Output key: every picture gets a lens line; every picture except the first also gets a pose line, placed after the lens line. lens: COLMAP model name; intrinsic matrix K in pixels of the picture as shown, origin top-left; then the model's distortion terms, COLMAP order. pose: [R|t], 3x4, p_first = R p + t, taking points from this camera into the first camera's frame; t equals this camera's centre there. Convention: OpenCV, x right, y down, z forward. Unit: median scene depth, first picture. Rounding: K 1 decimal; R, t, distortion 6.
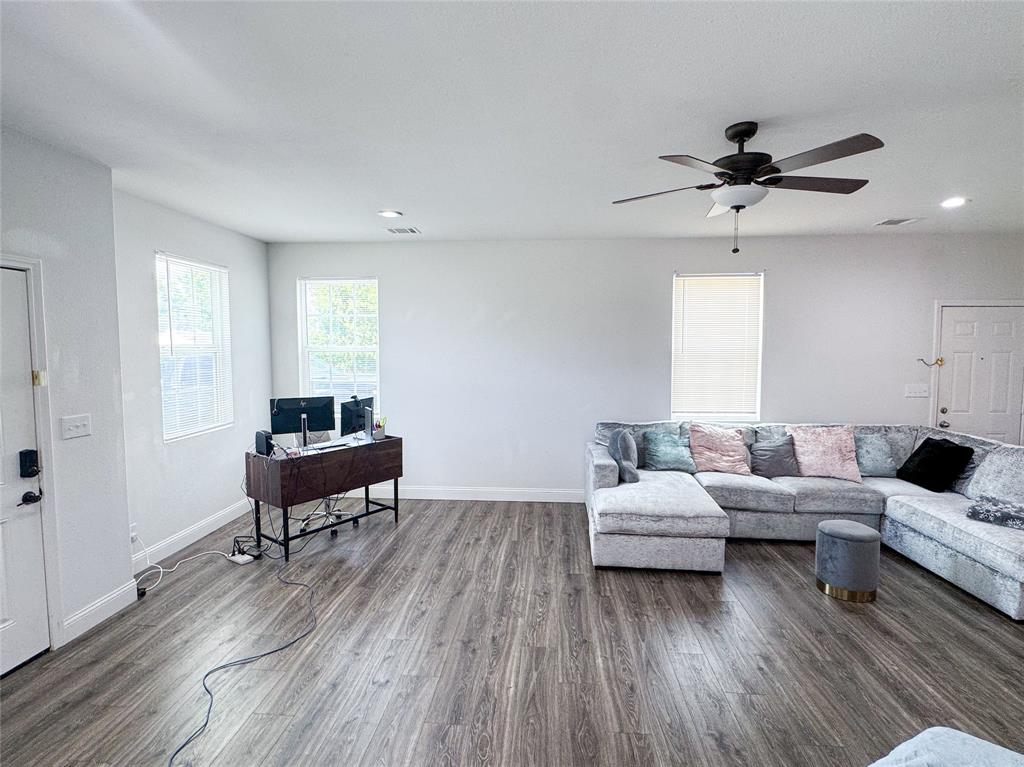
lens RADIAL K [[513.0, 0, 512.0], [0, 513.0, 383.5], [0, 0, 1]] dist [-0.001231, -0.000001]
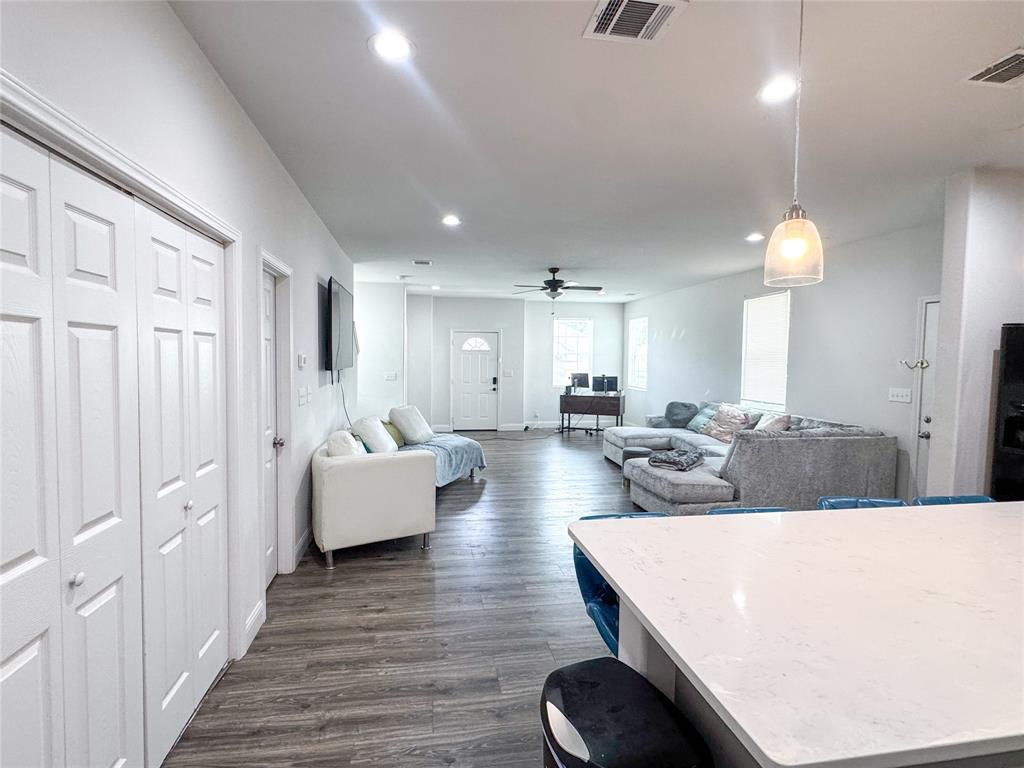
lens RADIAL K [[513.0, 0, 512.0], [0, 513.0, 384.0], [0, 0, 1]] dist [-0.001231, -0.000001]
pose [[0.238247, 0.052588, -0.969780, 1.797136], [-0.079692, 0.996224, 0.034444, 0.021012], [0.967930, 0.069078, 0.241538, 0.102798]]
